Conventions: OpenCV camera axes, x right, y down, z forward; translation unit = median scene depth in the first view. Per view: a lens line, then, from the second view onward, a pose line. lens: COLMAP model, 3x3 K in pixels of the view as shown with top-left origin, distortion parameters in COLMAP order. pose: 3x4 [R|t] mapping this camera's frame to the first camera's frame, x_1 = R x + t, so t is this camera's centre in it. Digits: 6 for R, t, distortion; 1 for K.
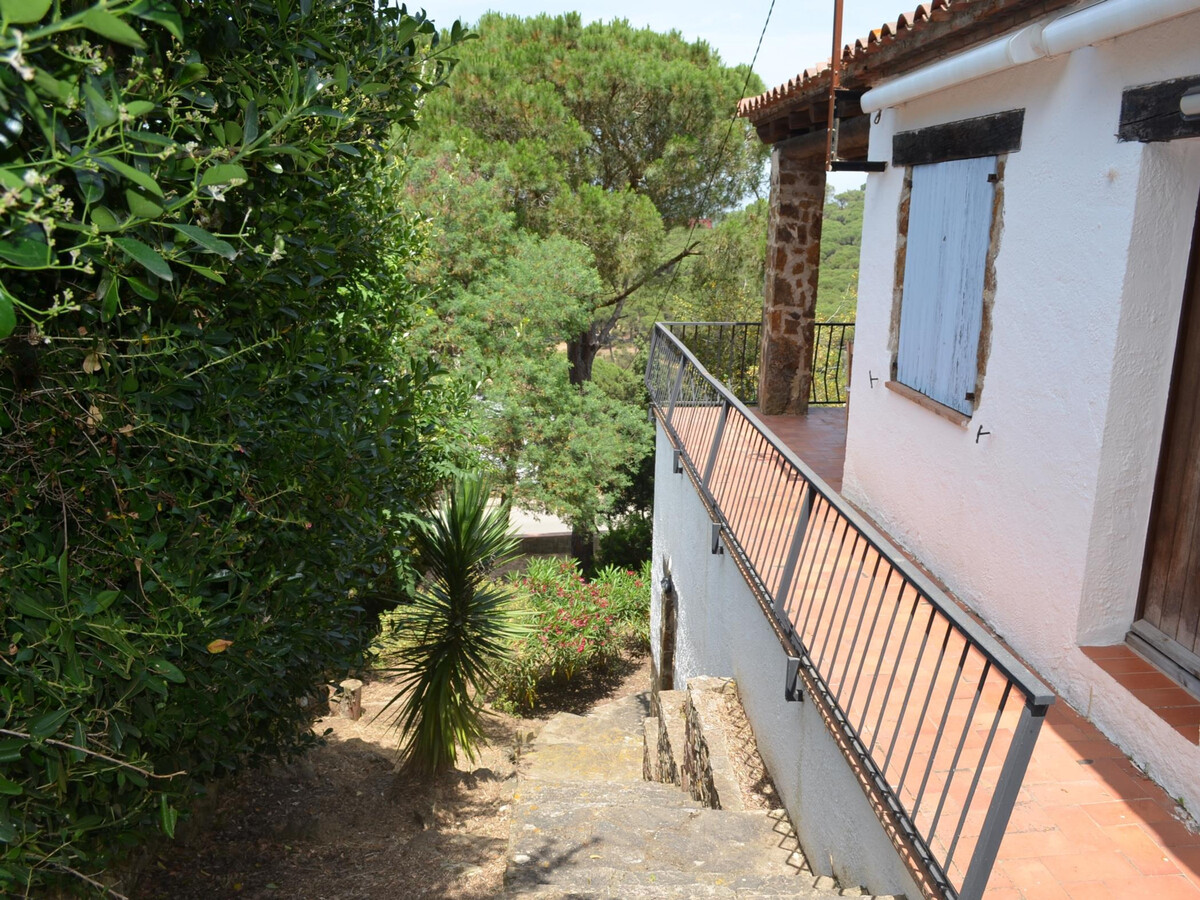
lens RADIAL K [[1053.8, 0, 604.2], [0, 1053.8, 435.6], [0, 0, 1]] dist [-0.013886, 0.002515]
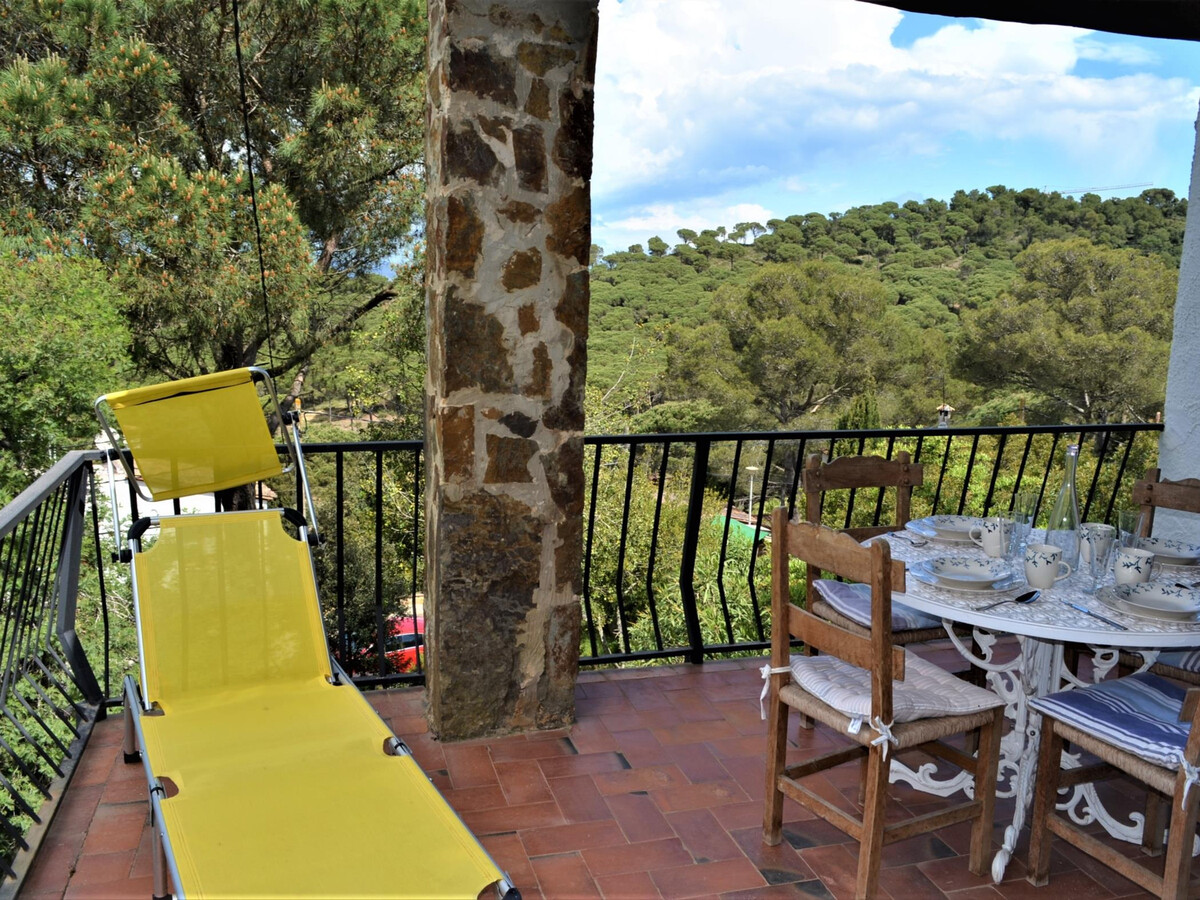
lens RADIAL K [[1053.8, 0, 604.2], [0, 1053.8, 435.6], [0, 0, 1]] dist [-0.013886, 0.002515]
pose [[0.977666, -0.030716, 0.207907, 0.141348], [0.043107, 0.997537, -0.055332, -0.092235], [-0.205696, 0.063058, 0.976582, 0.694585]]
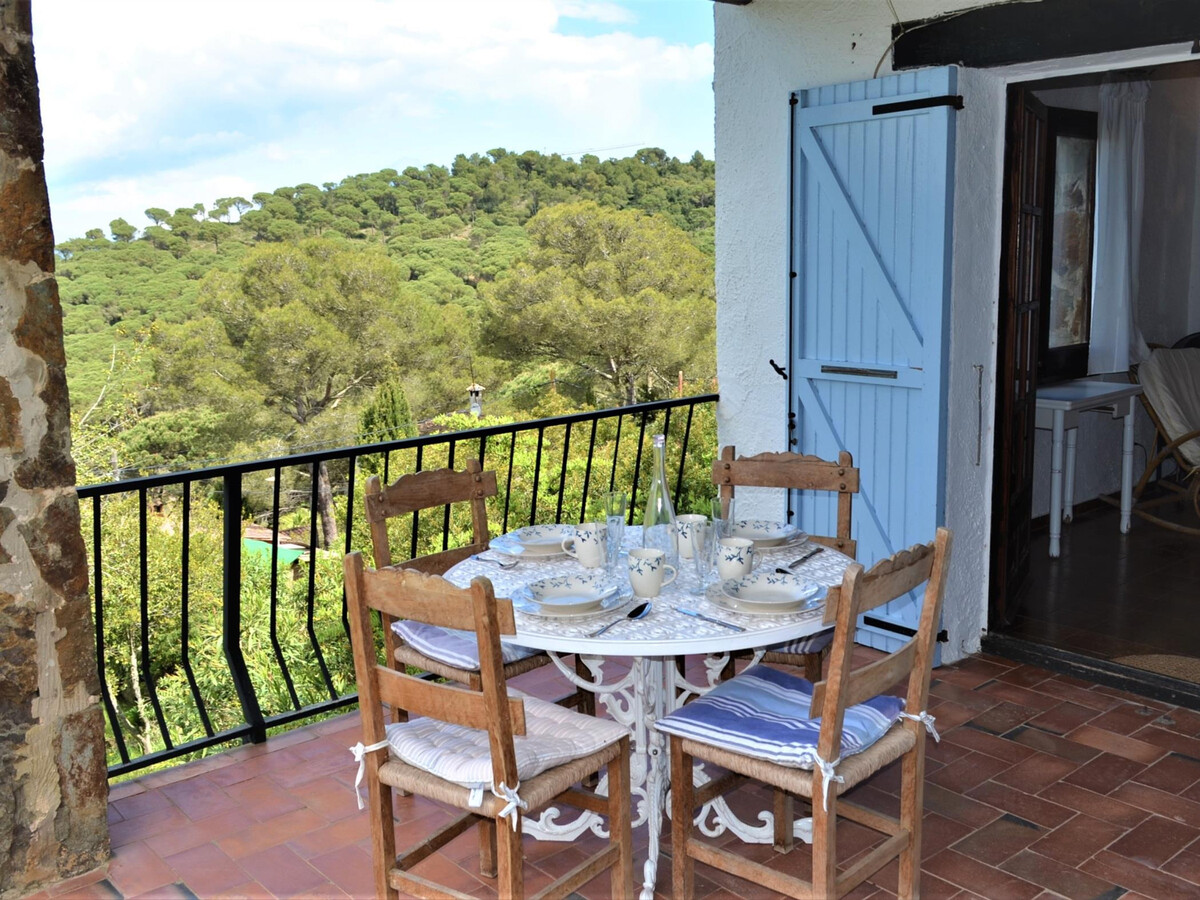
lens RADIAL K [[1167.7, 0, 592.6], [0, 1167.7, 441.3], [0, 0, 1]] dist [-0.011957, 0.005524]
pose [[0.801522, -0.145481, 0.579997, 0.141957], [0.178126, 0.984007, 0.000660, -0.100308], [-0.570818, 0.102784, 0.814618, 0.714996]]
